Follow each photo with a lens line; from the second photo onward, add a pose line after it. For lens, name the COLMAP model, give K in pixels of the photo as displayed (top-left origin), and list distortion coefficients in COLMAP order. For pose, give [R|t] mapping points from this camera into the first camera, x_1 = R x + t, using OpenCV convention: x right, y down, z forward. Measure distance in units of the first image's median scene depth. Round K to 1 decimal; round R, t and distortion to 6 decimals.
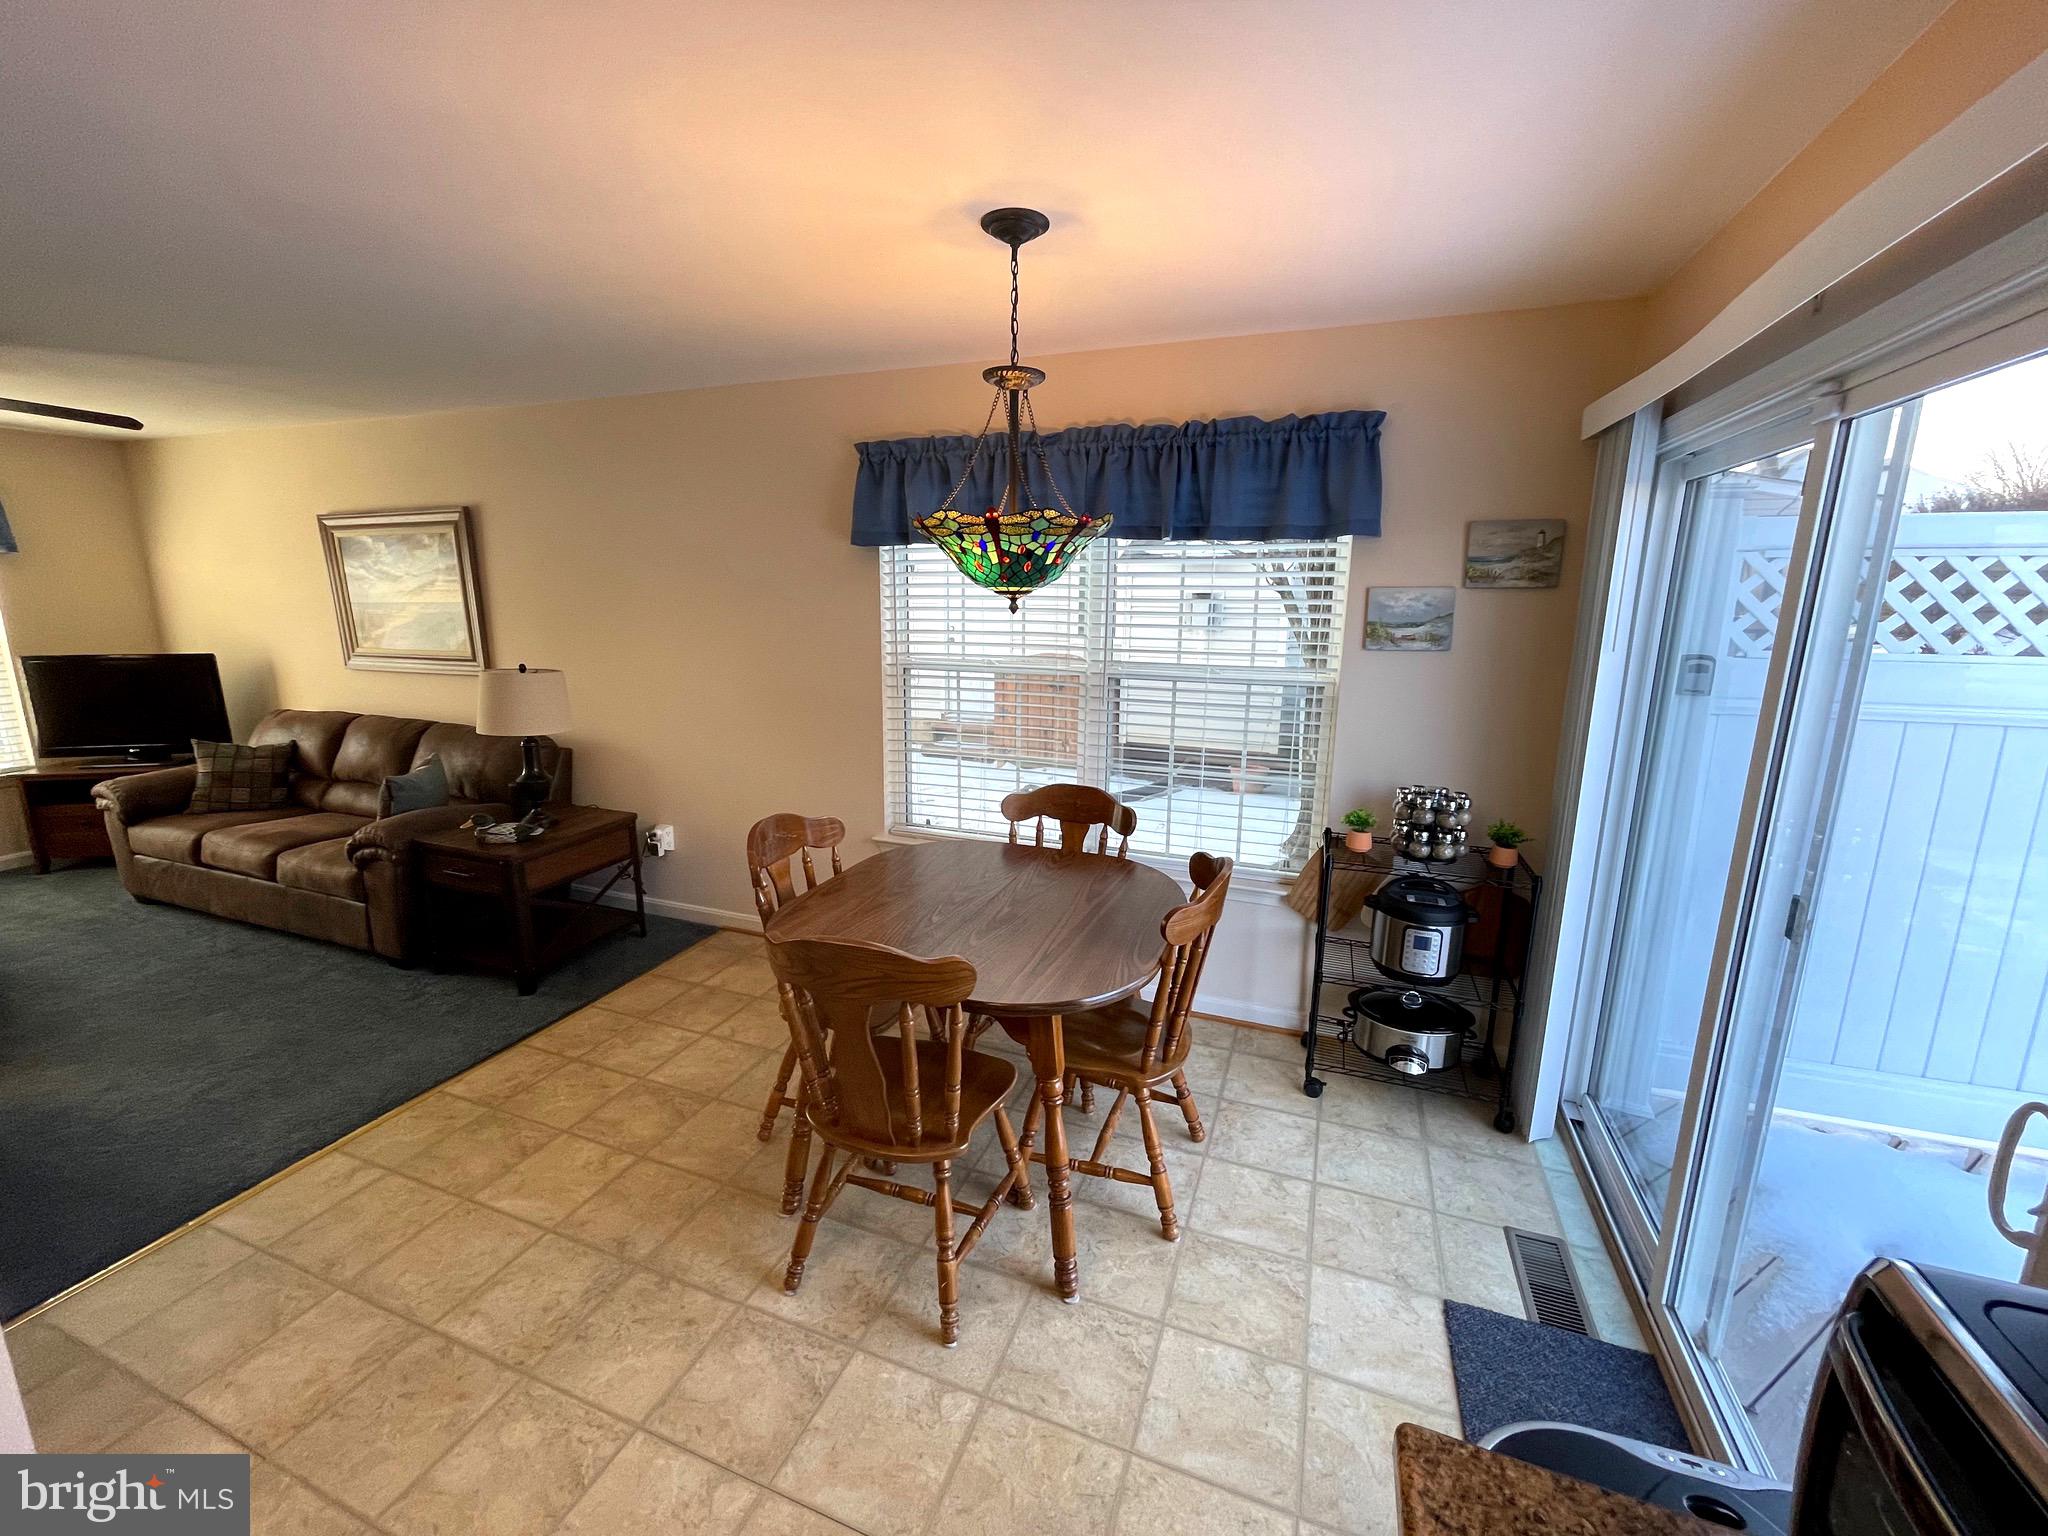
lens RADIAL K [[831.8, 0, 1024.0], [0, 831.8, 768.0], [0, 0, 1]] dist [-0.003500, -0.000001]
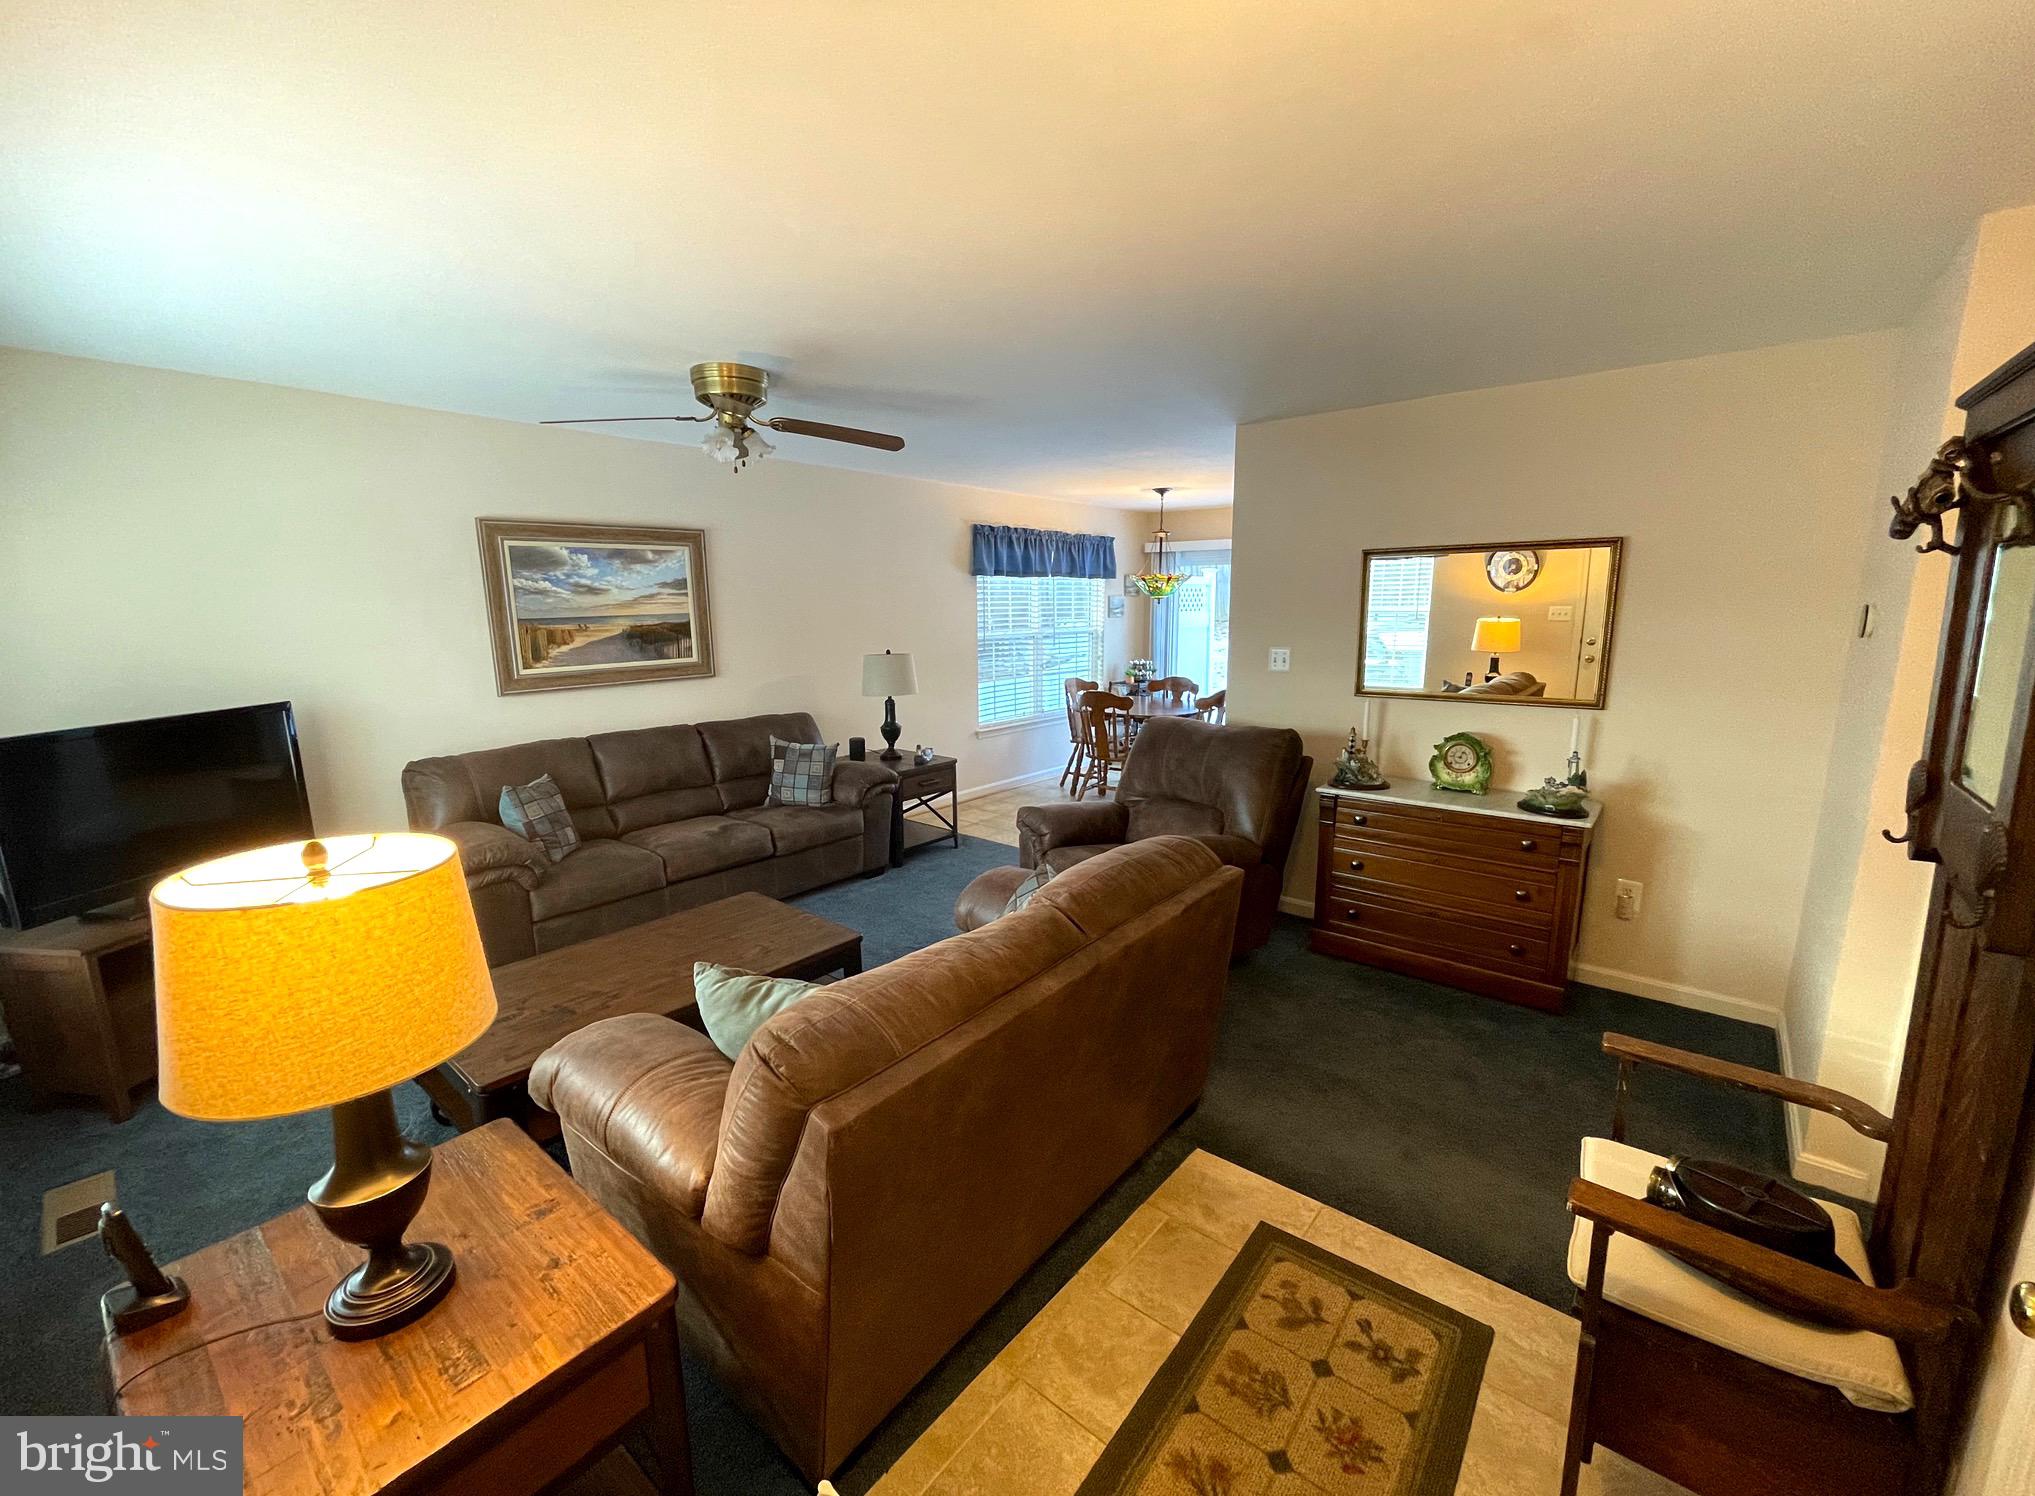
lens RADIAL K [[811.8, 0, 1017.5], [0, 811.8, 748.0], [0, 0, 1]] dist [0.000105, -0.000003]
pose [[0.301365, -0.177584, 0.936826, -1.957784], [0.208782, 0.970951, 0.116890, -0.074896], [-0.930370, 0.160366, 0.329688, 0.327247]]
